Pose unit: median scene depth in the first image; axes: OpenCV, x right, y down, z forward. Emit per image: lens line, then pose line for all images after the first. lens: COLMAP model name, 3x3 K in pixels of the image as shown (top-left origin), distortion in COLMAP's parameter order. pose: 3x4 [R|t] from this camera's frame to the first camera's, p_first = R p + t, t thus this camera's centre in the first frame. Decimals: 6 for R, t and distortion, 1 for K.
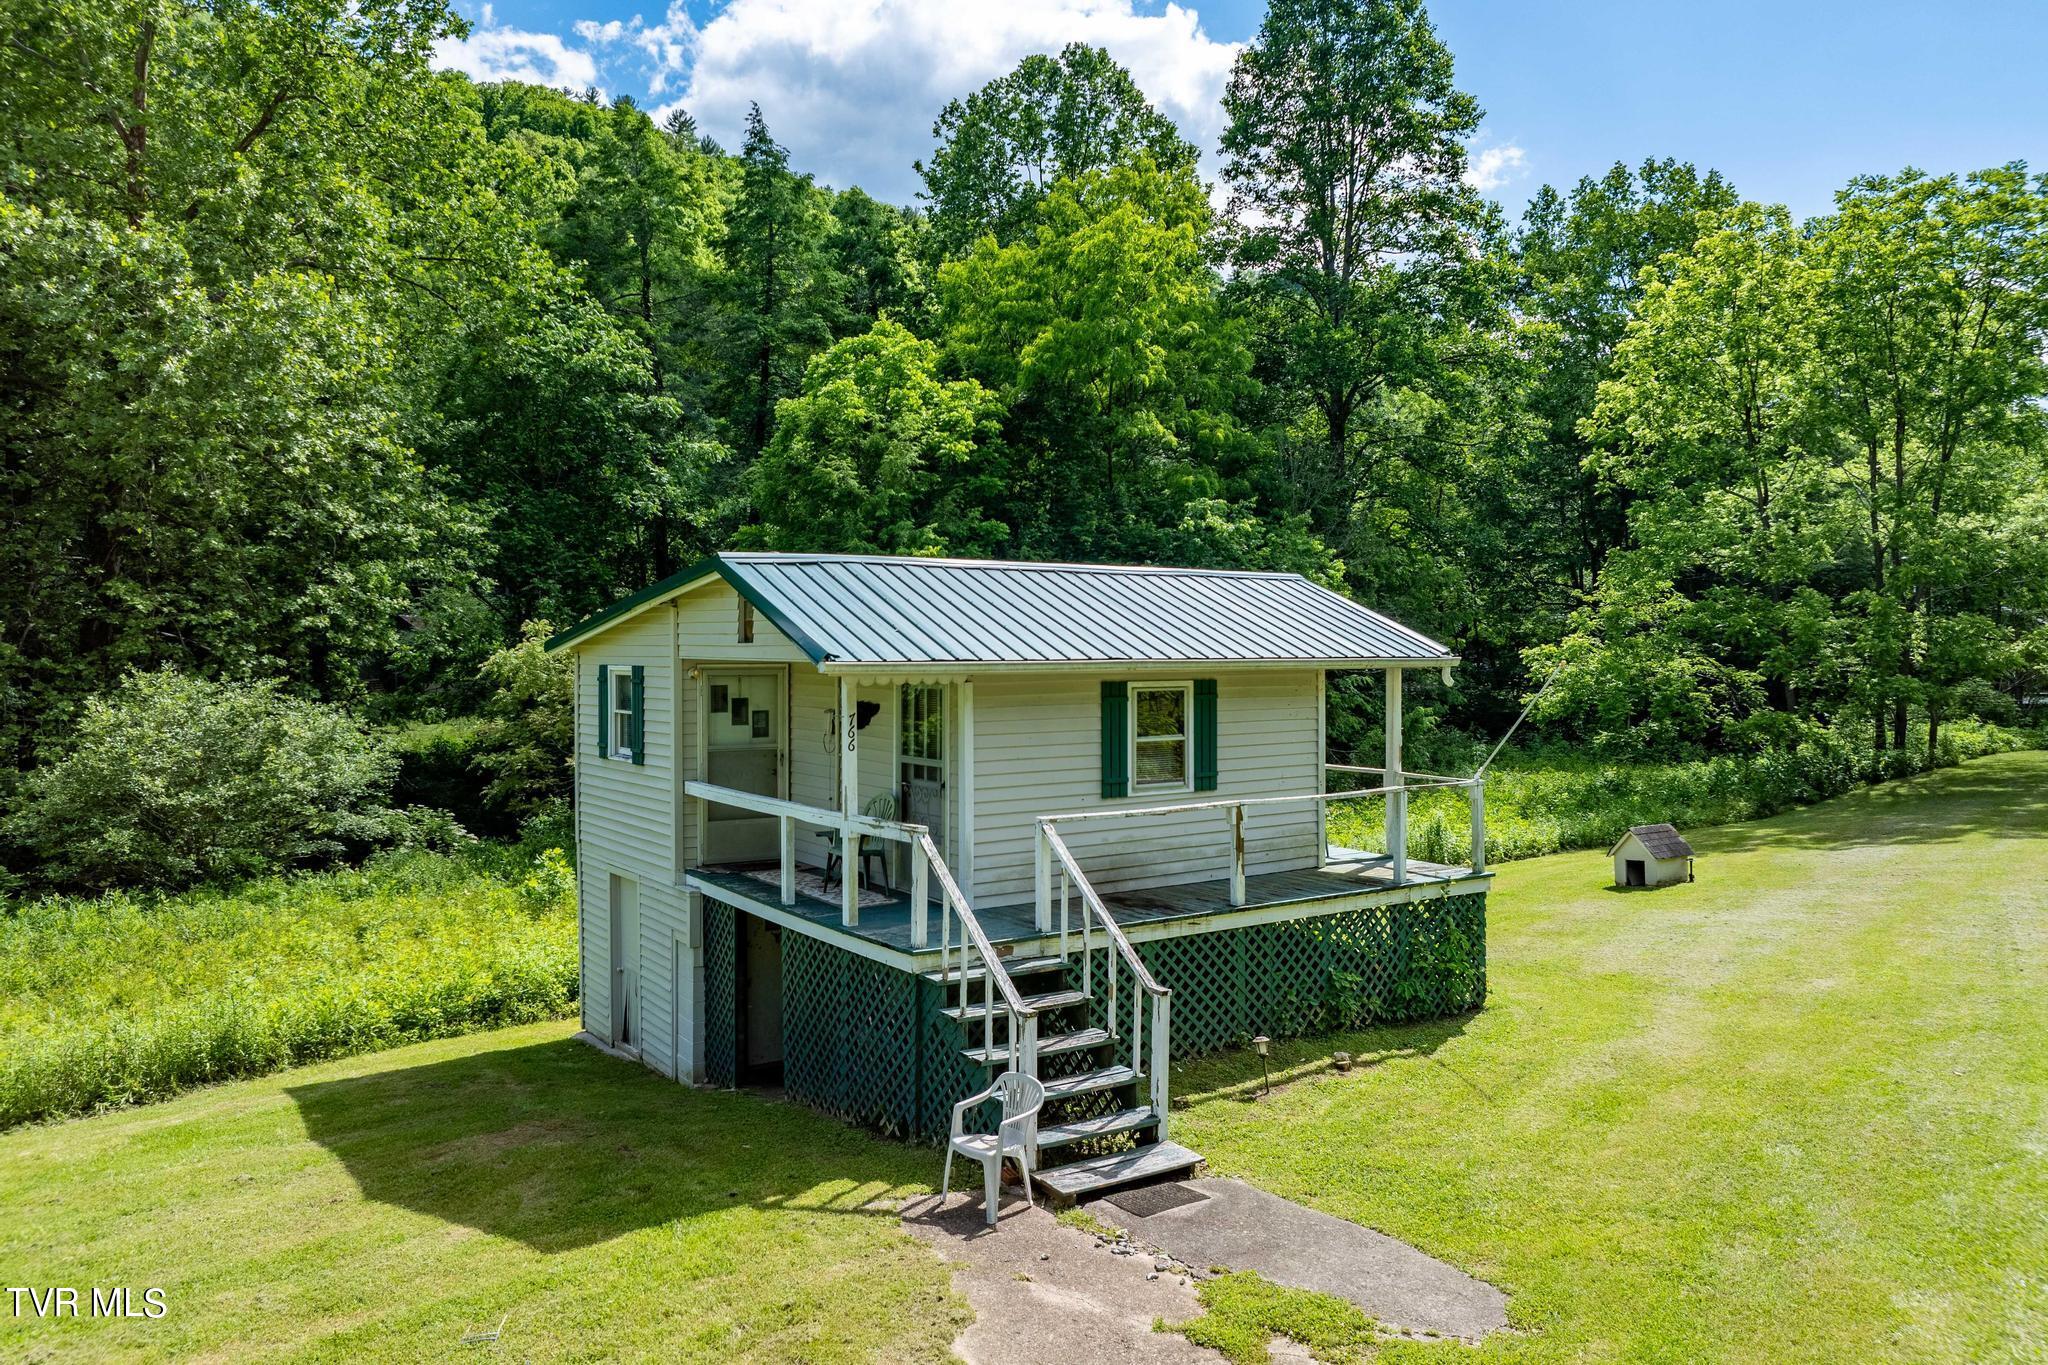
lens RADIAL K [[1473.3, 0, 1019.8], [0, 1473.3, 638.7], [0, 0, 1]] dist [-0.000567, -0.060360]
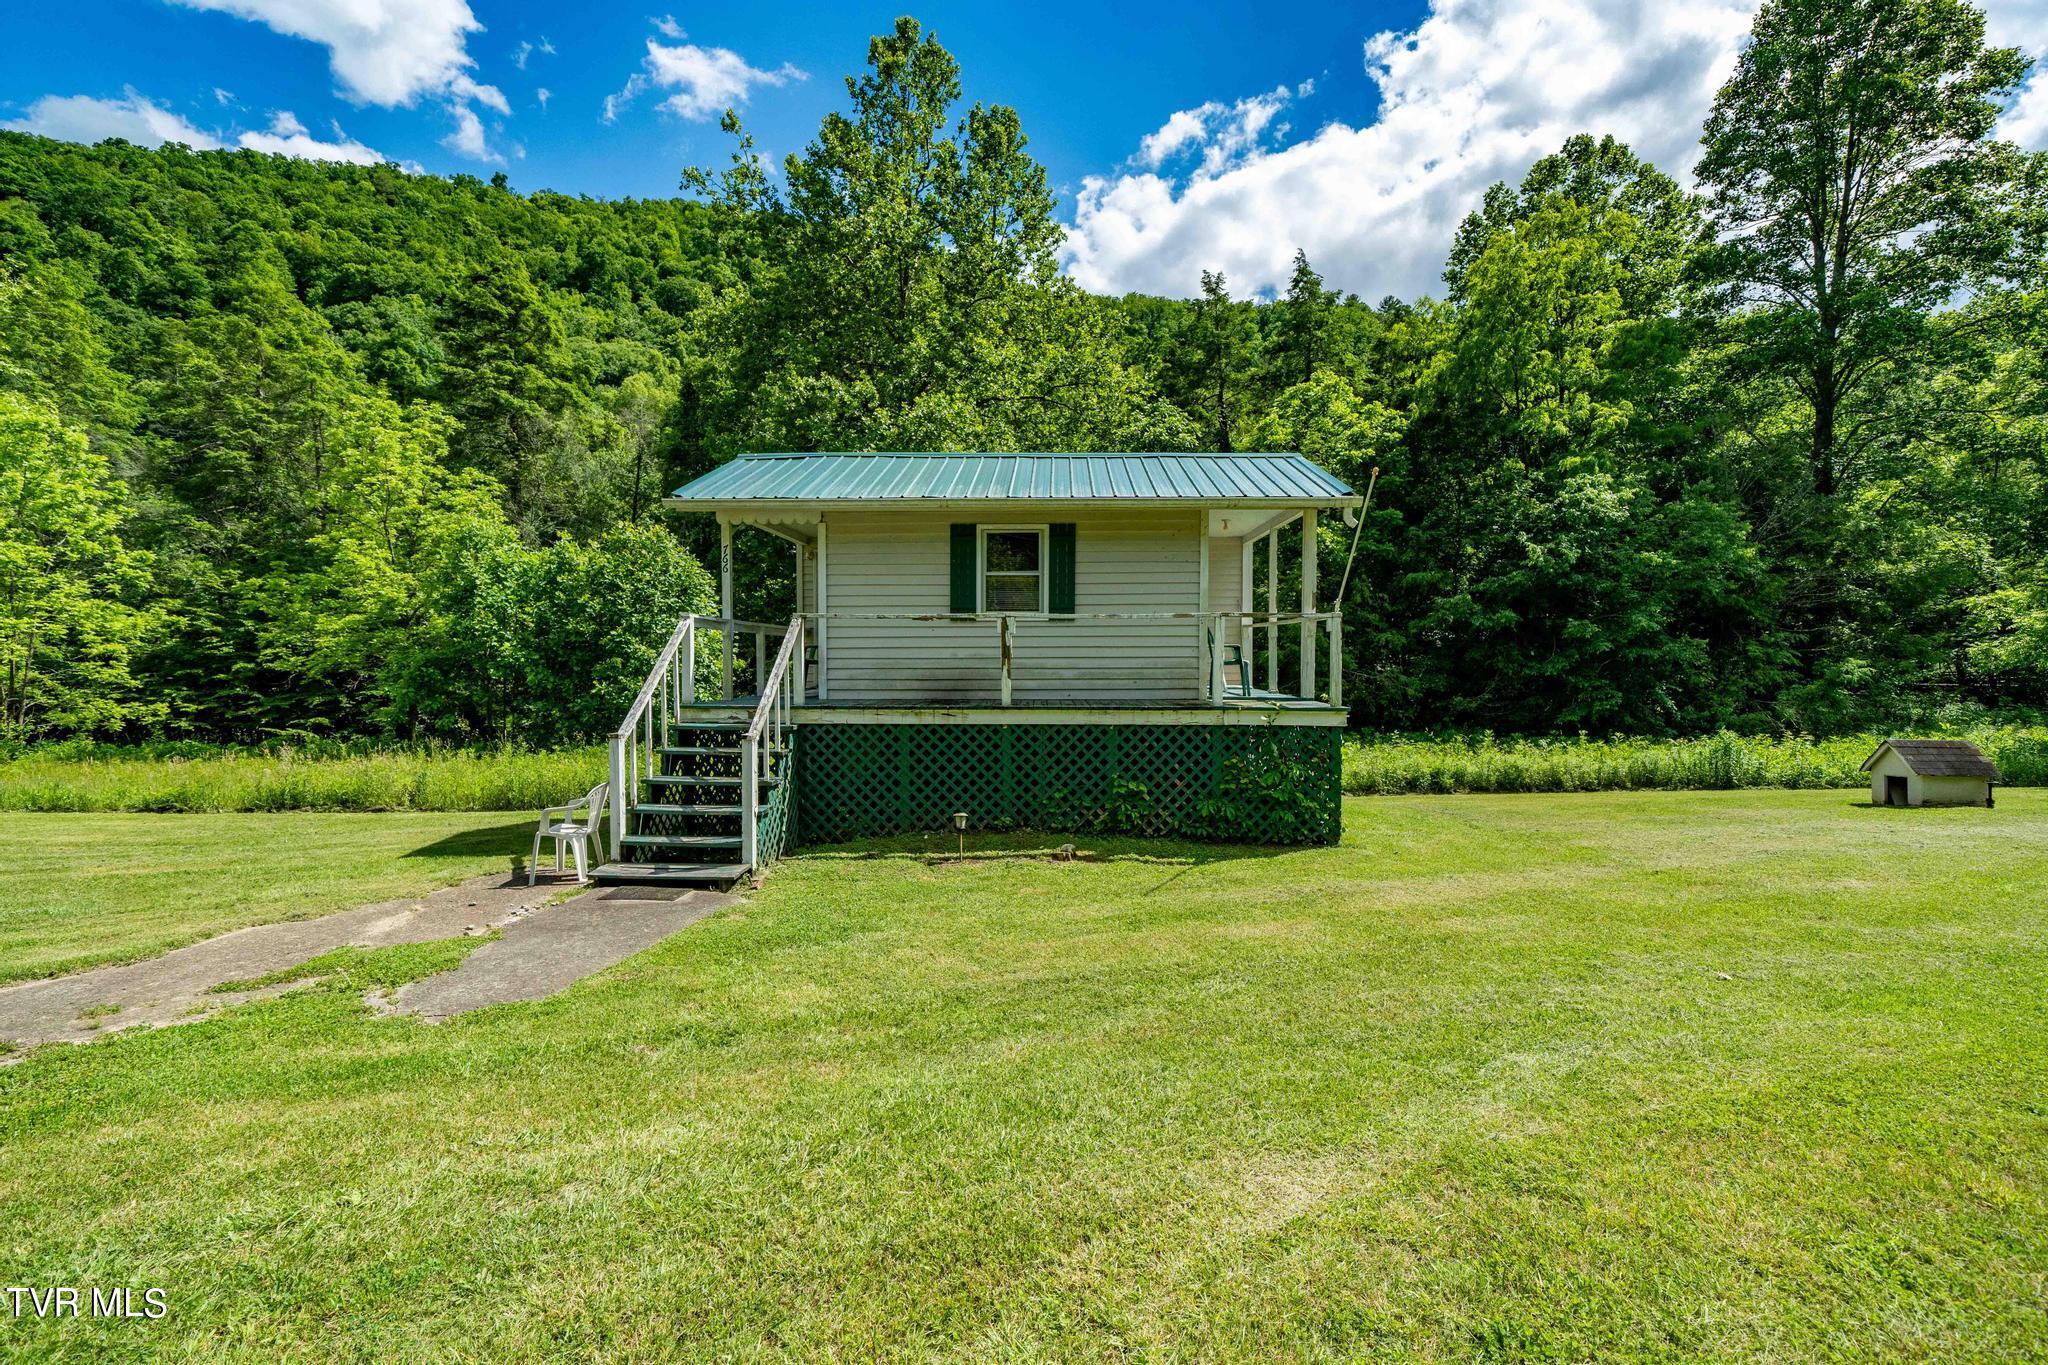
lens RADIAL K [[911.1, 0, 1017.4], [0, 911.1, 685.8], [0, 0, 1]] dist [0.000246, 0.000418]
pose [[0.807908, 0.020712, -0.588944, 0.261741], [-0.001794, 0.999464, 0.032689, 0.066439], [0.589306, -0.025353, 0.807512, 0.206645]]
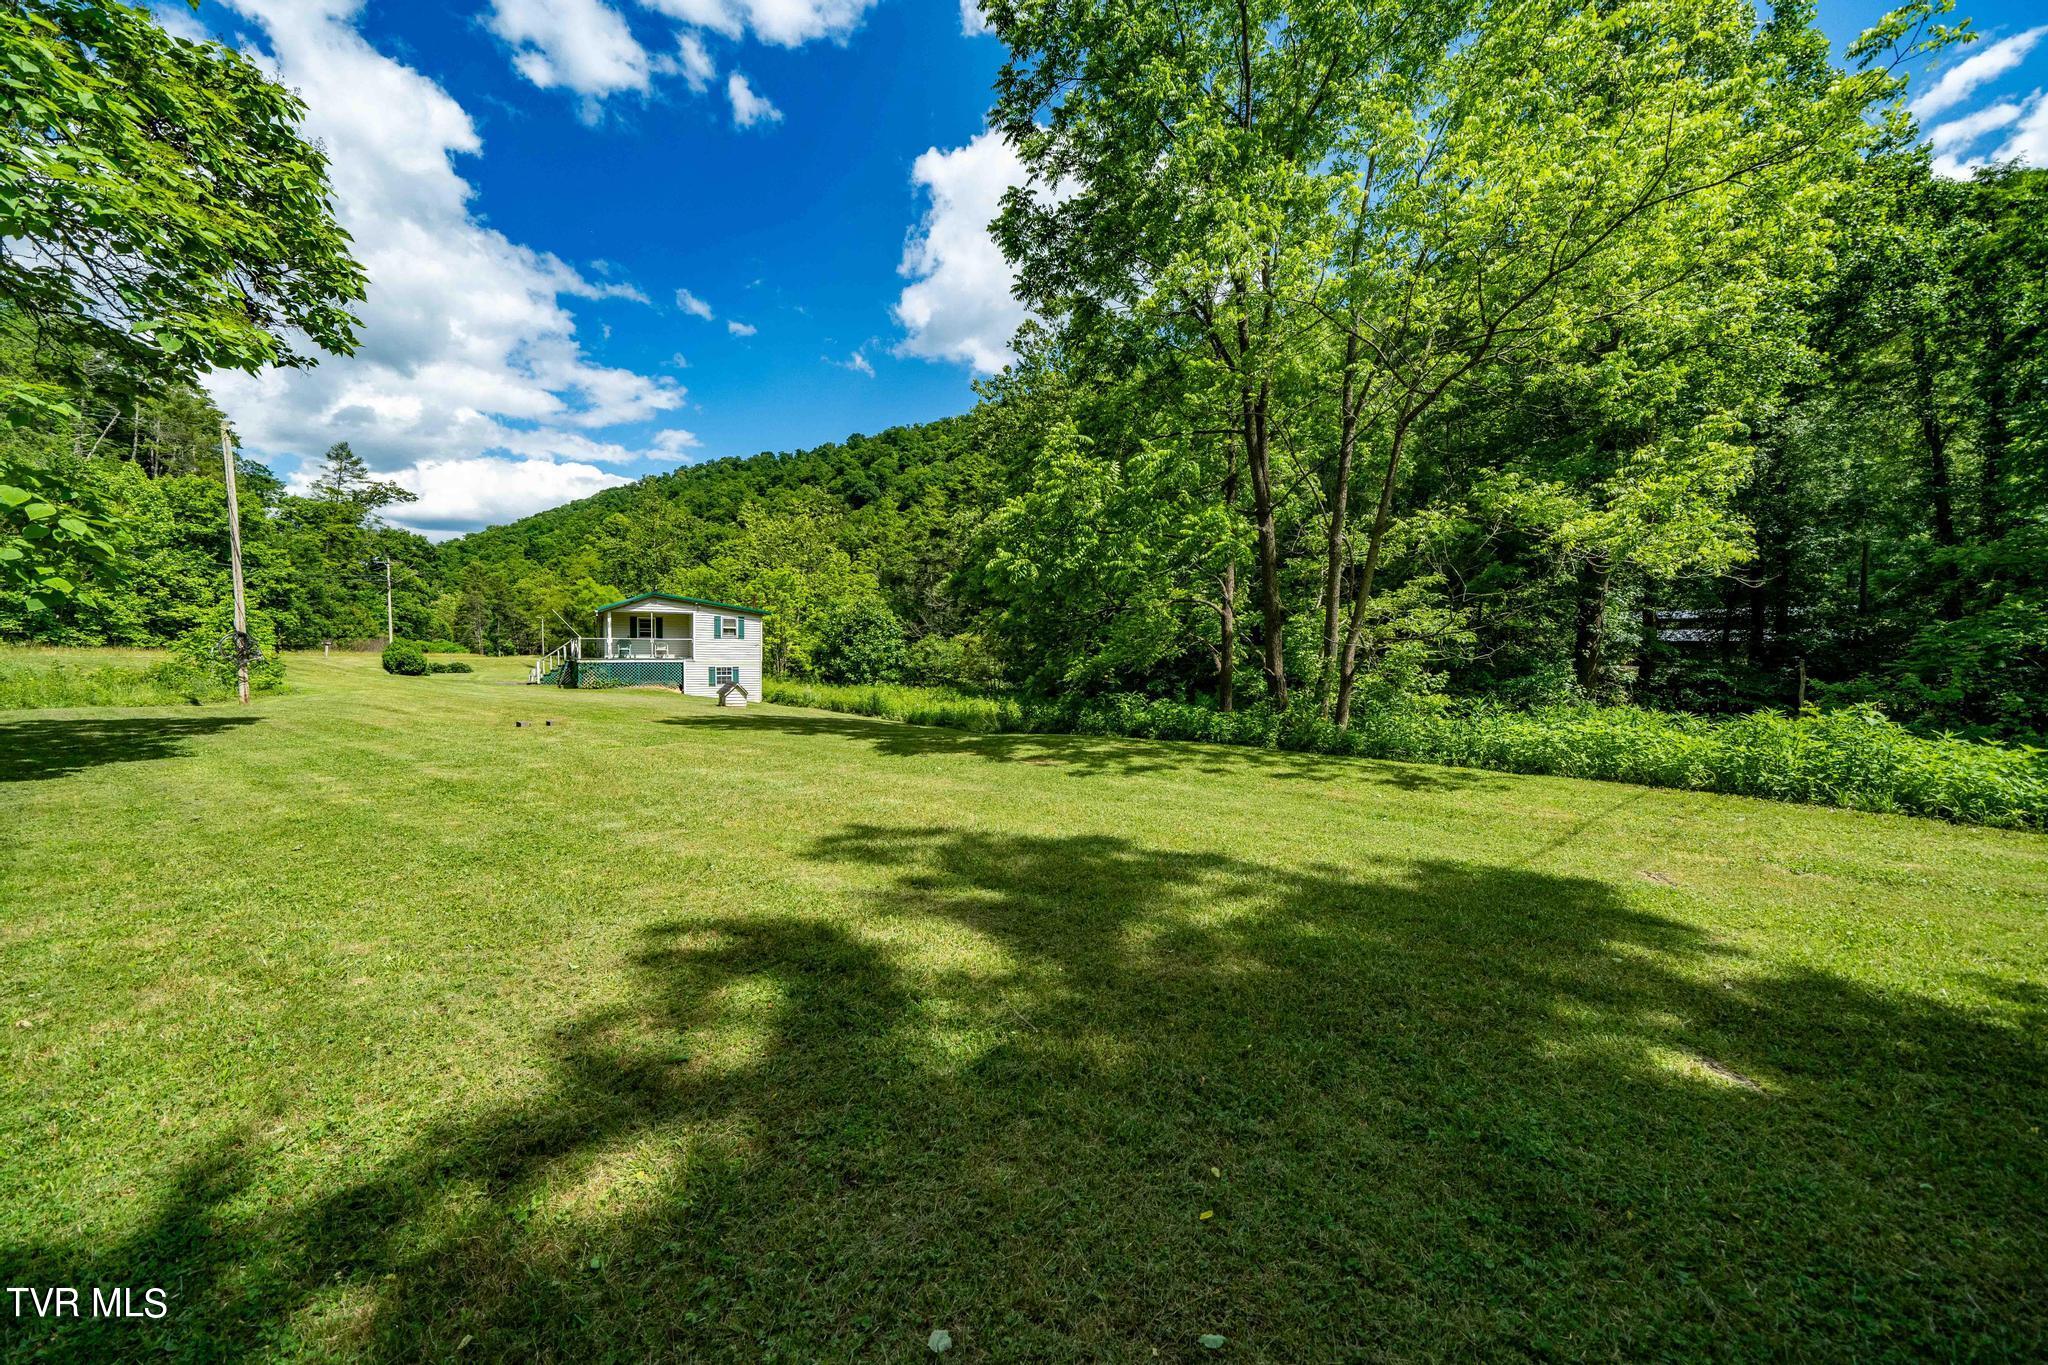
lens RADIAL K [[724.4, 0, 1017.9], [0, 724.4, 685.6], [0, 0, 1]] dist [-0.009583, -0.000209]
pose [[0.002550, 0.046155, -0.998931, 1.301896], [-0.013674, 0.998843, 0.046116, 0.064752], [0.999903, 0.013542, 0.003178, 1.215342]]
